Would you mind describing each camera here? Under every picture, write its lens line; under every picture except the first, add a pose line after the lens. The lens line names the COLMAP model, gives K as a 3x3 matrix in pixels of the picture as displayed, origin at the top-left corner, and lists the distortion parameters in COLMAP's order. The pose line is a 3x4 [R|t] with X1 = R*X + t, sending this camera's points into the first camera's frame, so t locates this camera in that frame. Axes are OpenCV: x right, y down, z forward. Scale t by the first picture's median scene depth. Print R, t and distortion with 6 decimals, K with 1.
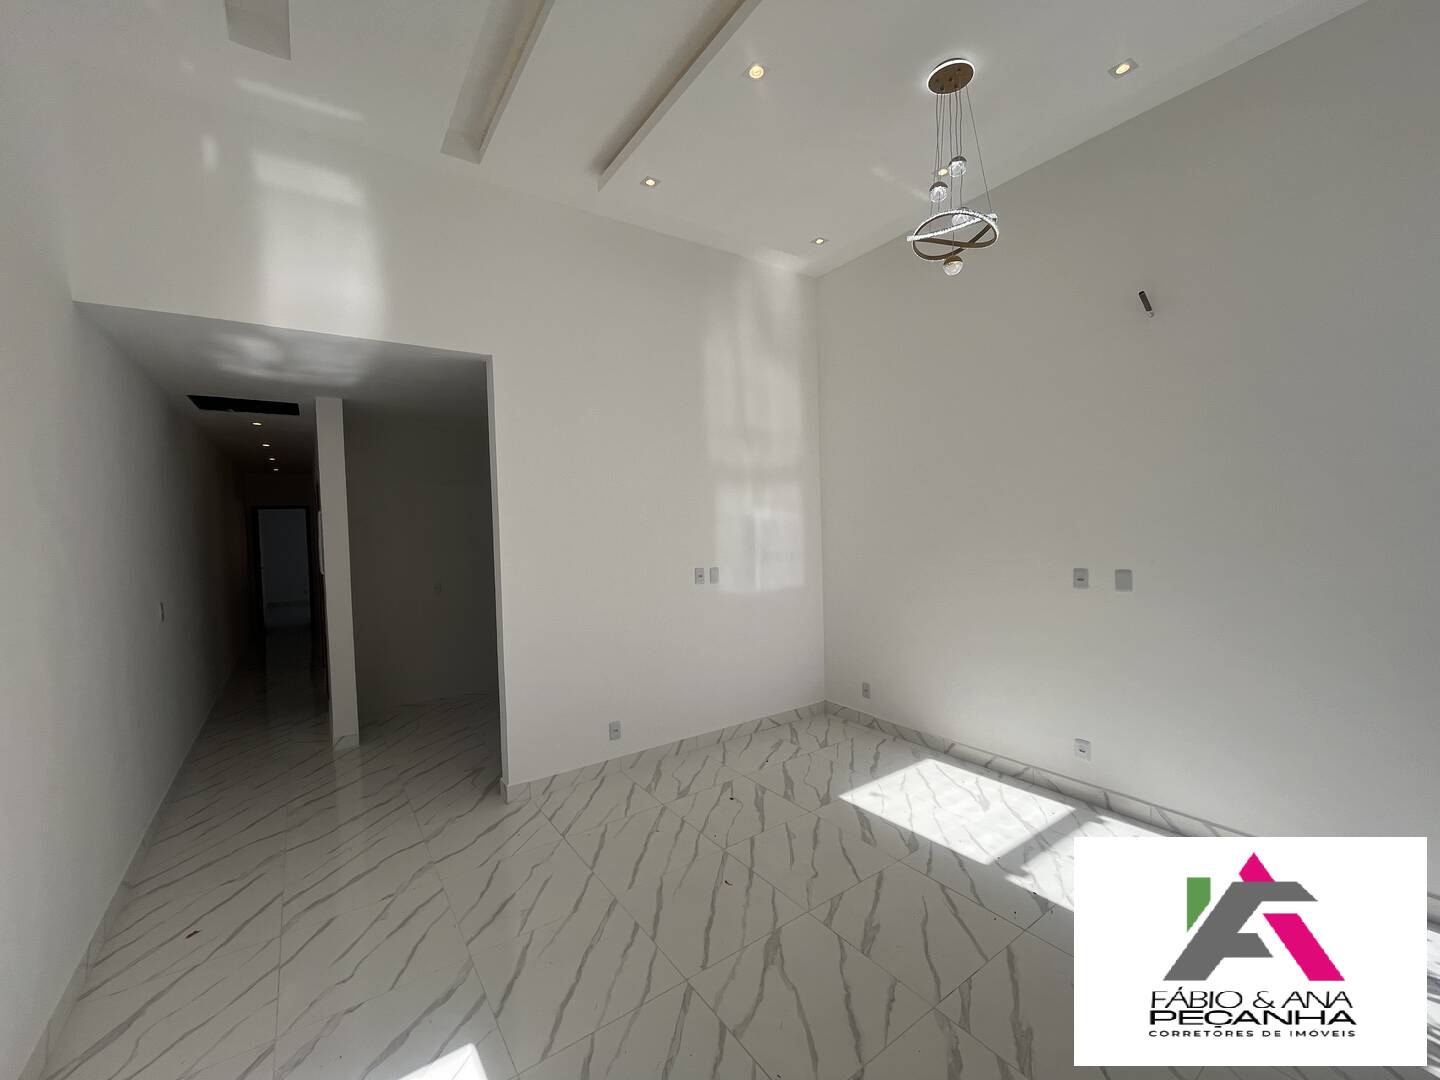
lens RADIAL K [[584.1, 0, 715.7], [0, 584.1, 544.3], [0, 0, 1]] dist [-0.000802, -0.000232]
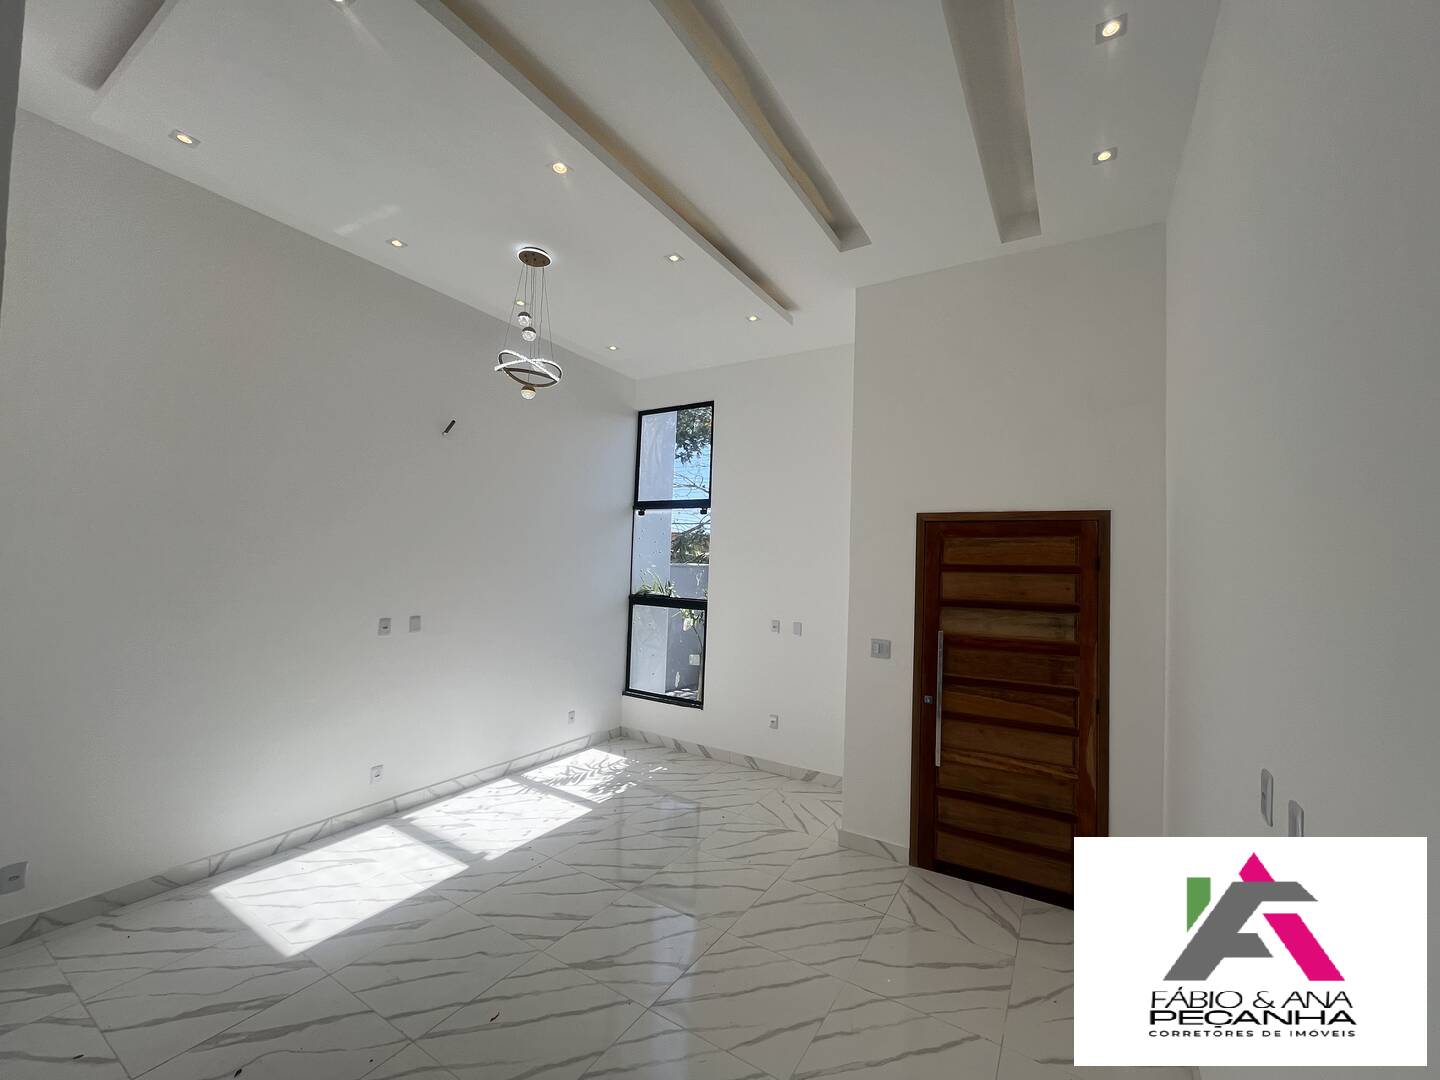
lens RADIAL K [[589.2, 0, 717.0], [0, 589.2, 539.8], [0, 0, 1]] dist [-0.001974, -0.000281]
pose [[-0.396956, 0.052758, 0.916320, -0.768156], [0.009929, 0.998535, -0.053190, -0.048098], [-0.917784, -0.012016, -0.396898, 0.880681]]
